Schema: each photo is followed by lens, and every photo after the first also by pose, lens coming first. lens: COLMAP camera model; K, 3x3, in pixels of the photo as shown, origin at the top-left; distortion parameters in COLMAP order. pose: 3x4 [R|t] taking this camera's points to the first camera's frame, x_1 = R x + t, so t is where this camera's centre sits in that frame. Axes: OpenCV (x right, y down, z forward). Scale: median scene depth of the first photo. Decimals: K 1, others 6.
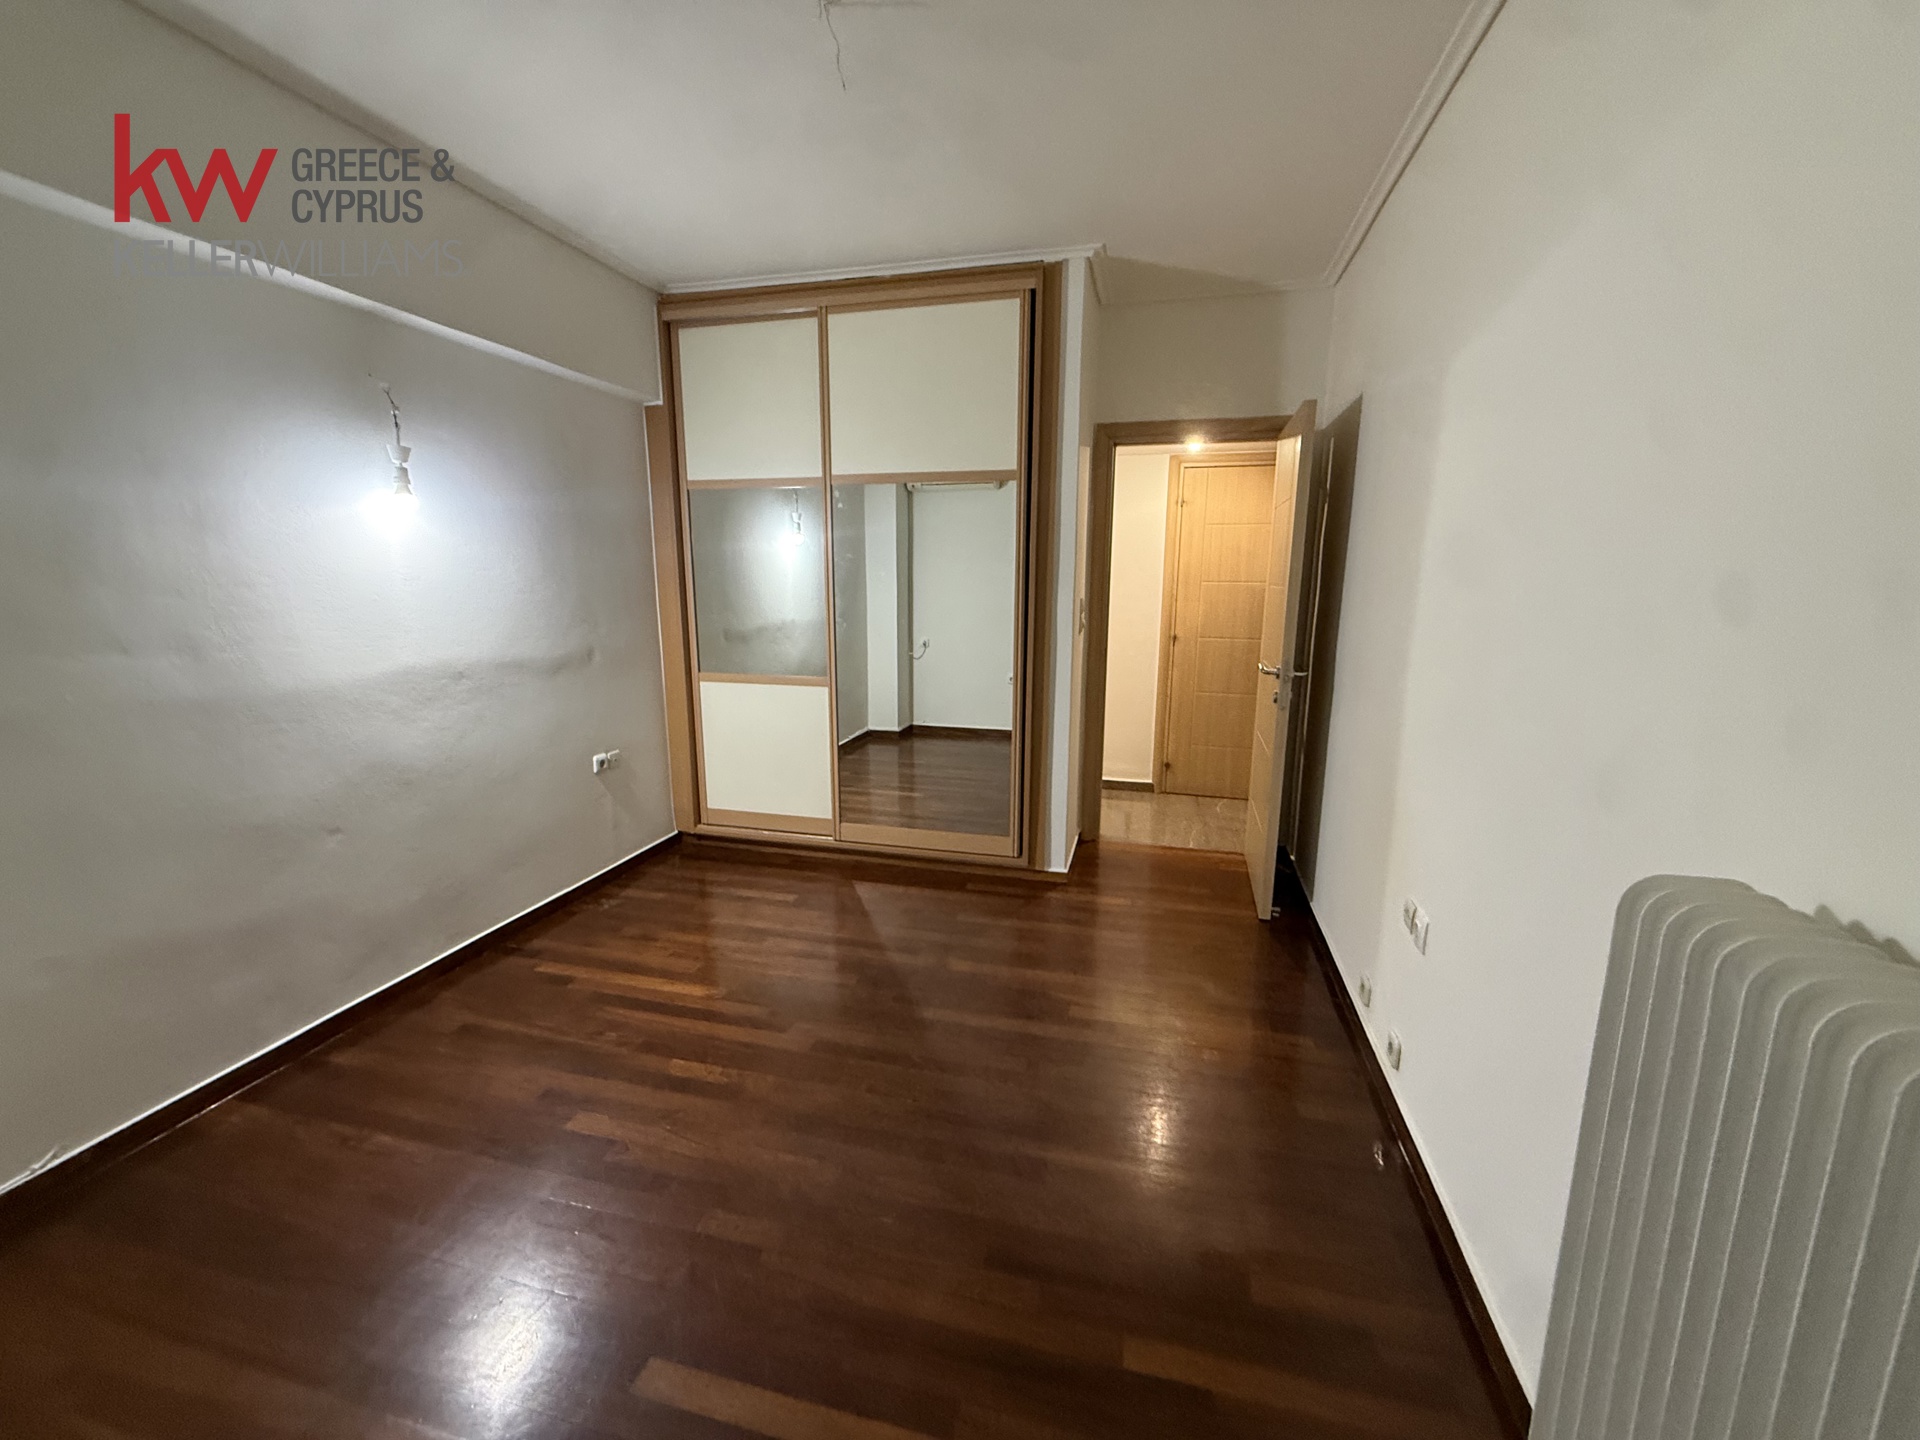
lens RADIAL K [[771.0, 0, 960.0], [0, 771.0, 720.0], [0, 0, 1]] dist [0.001398, -0.000143]
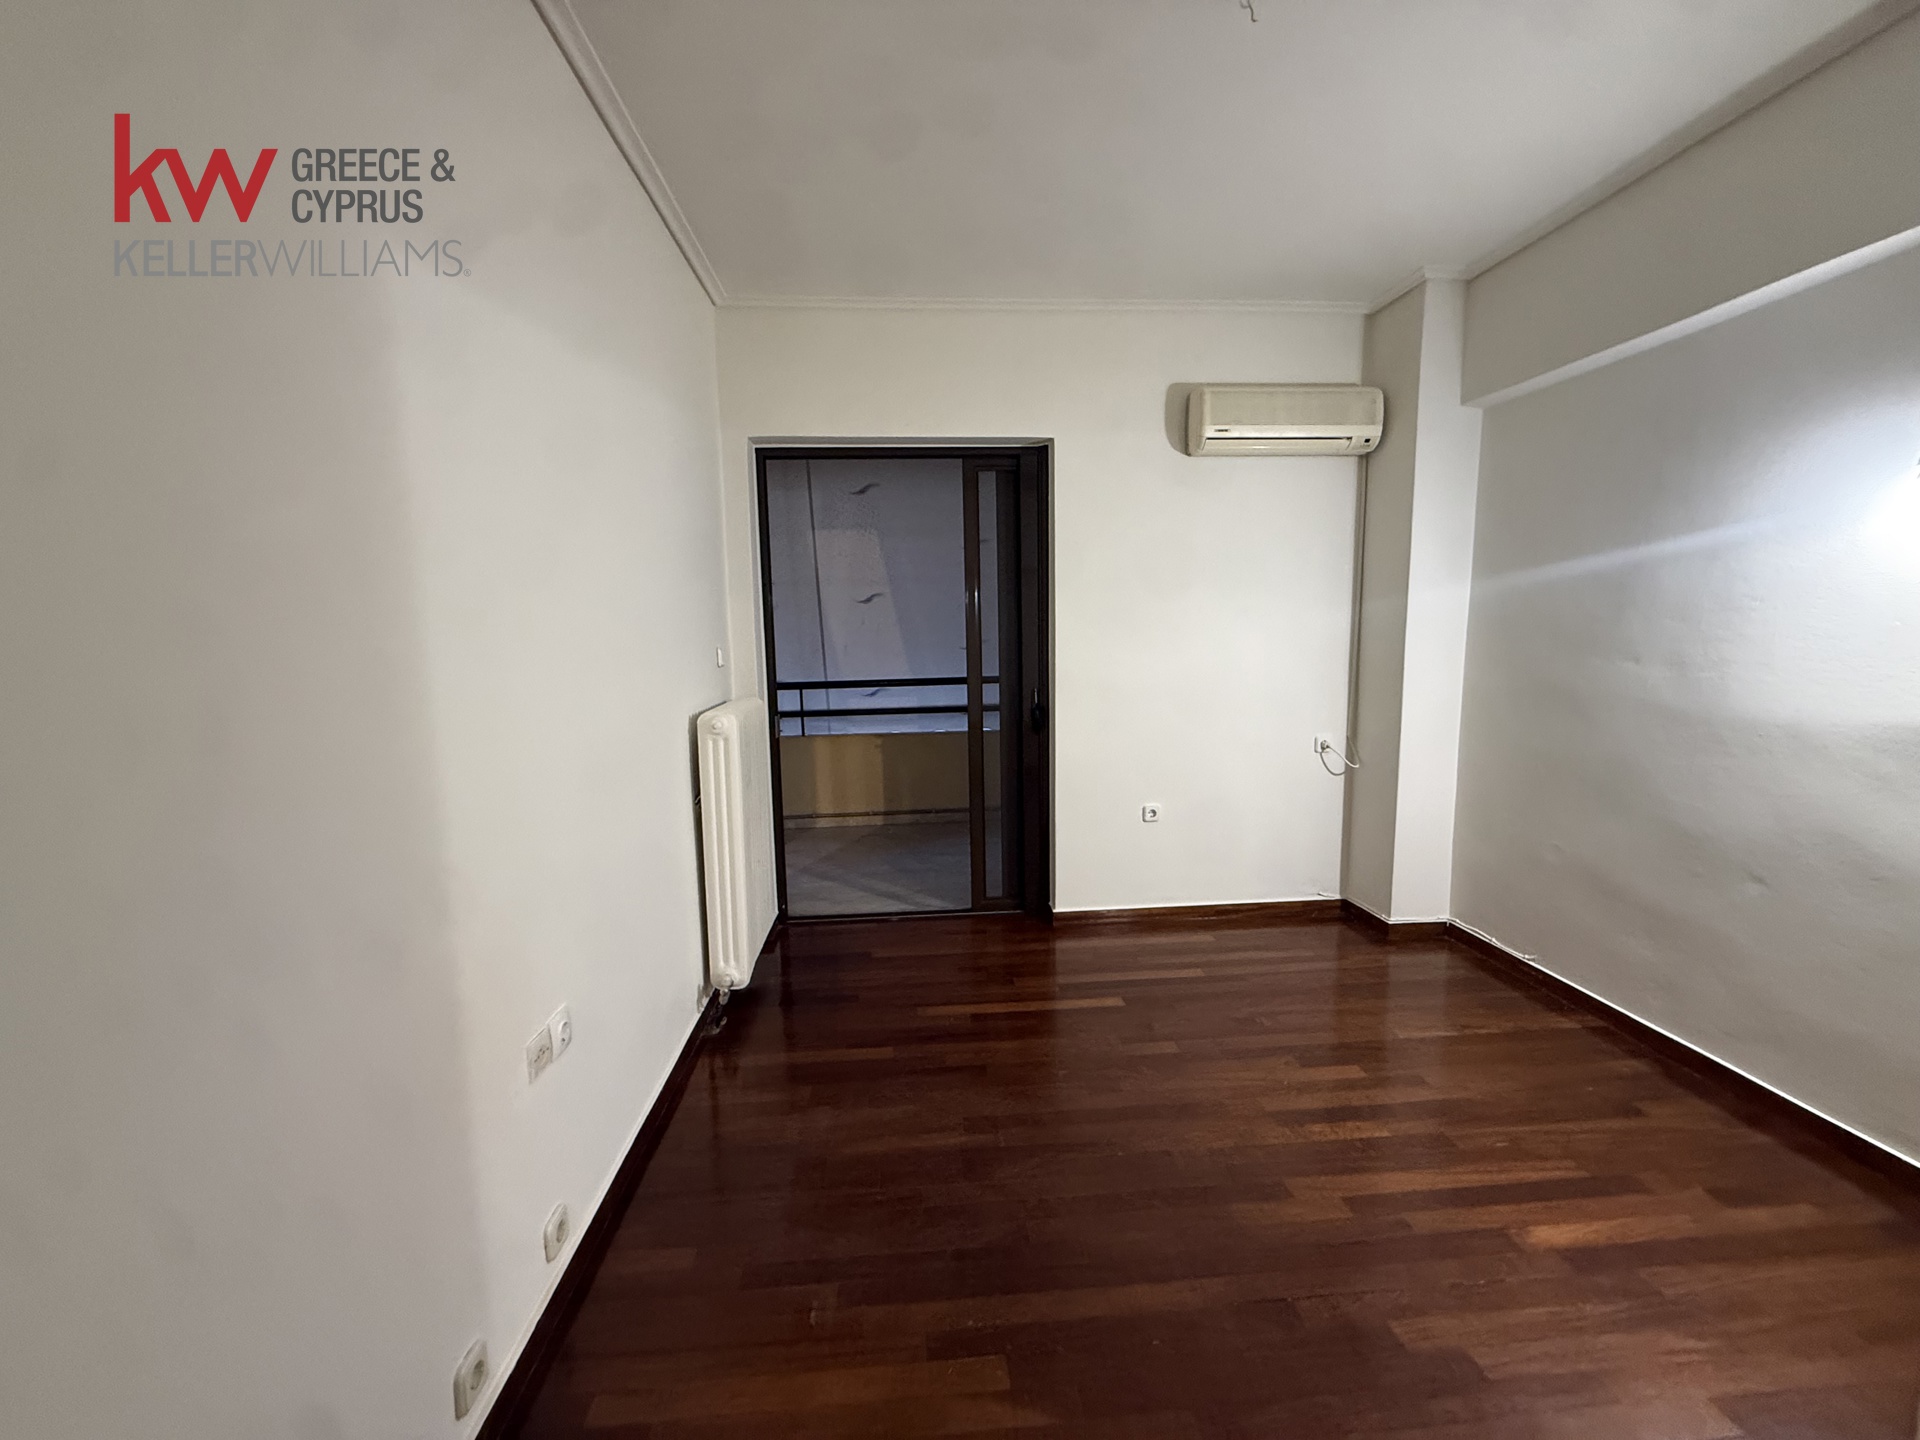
lens RADIAL K [[771.0, 0, 960.0], [0, 771.0, 720.0], [0, 0, 1]] dist [0.001398, -0.000143]
pose [[-0.951171, 0.048249, -0.304872, 0.365216], [-0.043380, 0.957008, 0.286798, -0.267333], [0.305602, 0.286019, -0.908185, 1.559523]]
